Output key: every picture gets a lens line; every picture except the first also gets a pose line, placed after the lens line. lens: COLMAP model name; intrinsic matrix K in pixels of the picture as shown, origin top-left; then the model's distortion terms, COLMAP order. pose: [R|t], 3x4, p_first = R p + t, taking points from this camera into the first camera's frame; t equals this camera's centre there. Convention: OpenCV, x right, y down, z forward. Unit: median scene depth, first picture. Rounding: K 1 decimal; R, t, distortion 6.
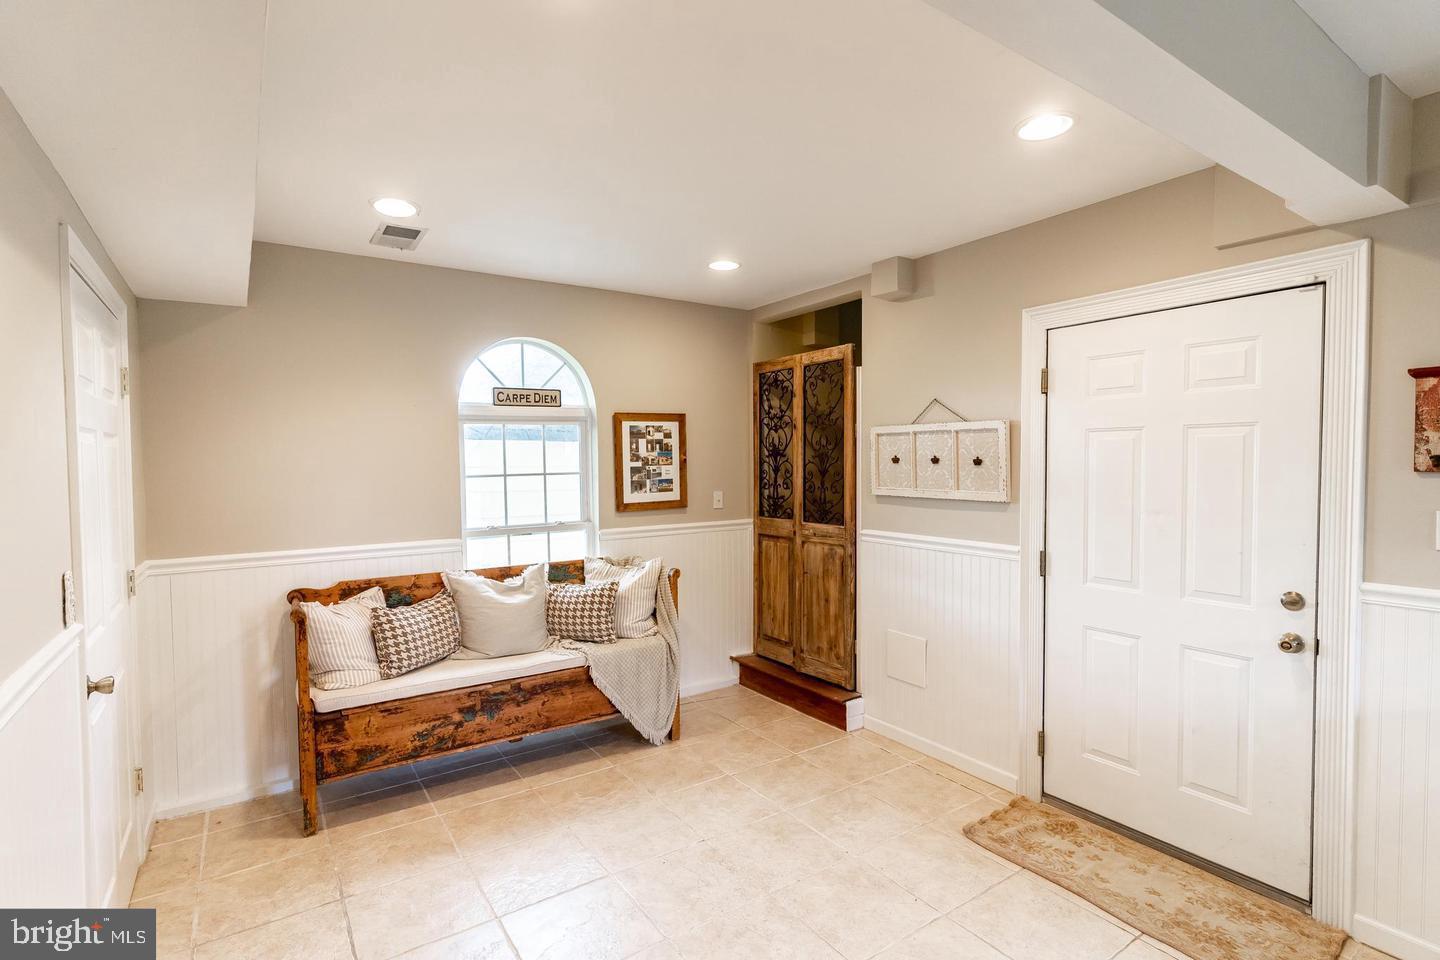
lens RADIAL K [[695.2, 0, 711.4], [0, 695.2, 484.5], [0, 0, 1]] dist [0.001729, -0.002503]
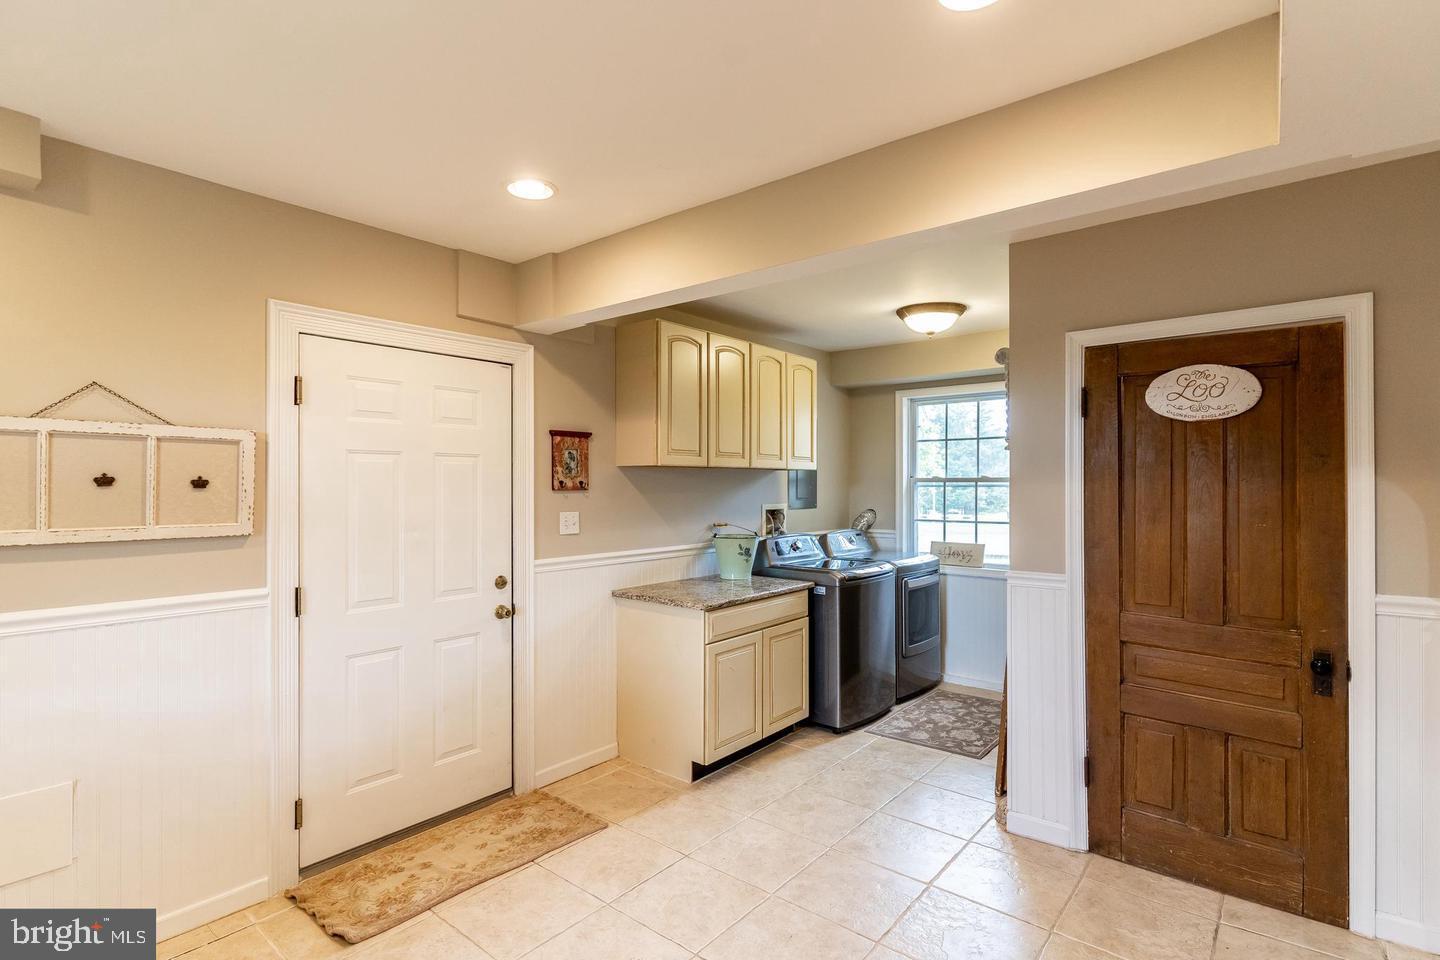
lens RADIAL K [[695.2, 0, 709.1], [0, 695.2, 477.1], [0, 0, 1]] dist [0.001729, -0.002503]
pose [[-0.277767, 0.011303, 0.960582, -0.557577], [0.030235, 0.999538, -0.003018, -0.025702], [-0.960172, 0.028205, -0.277981, 0.842840]]
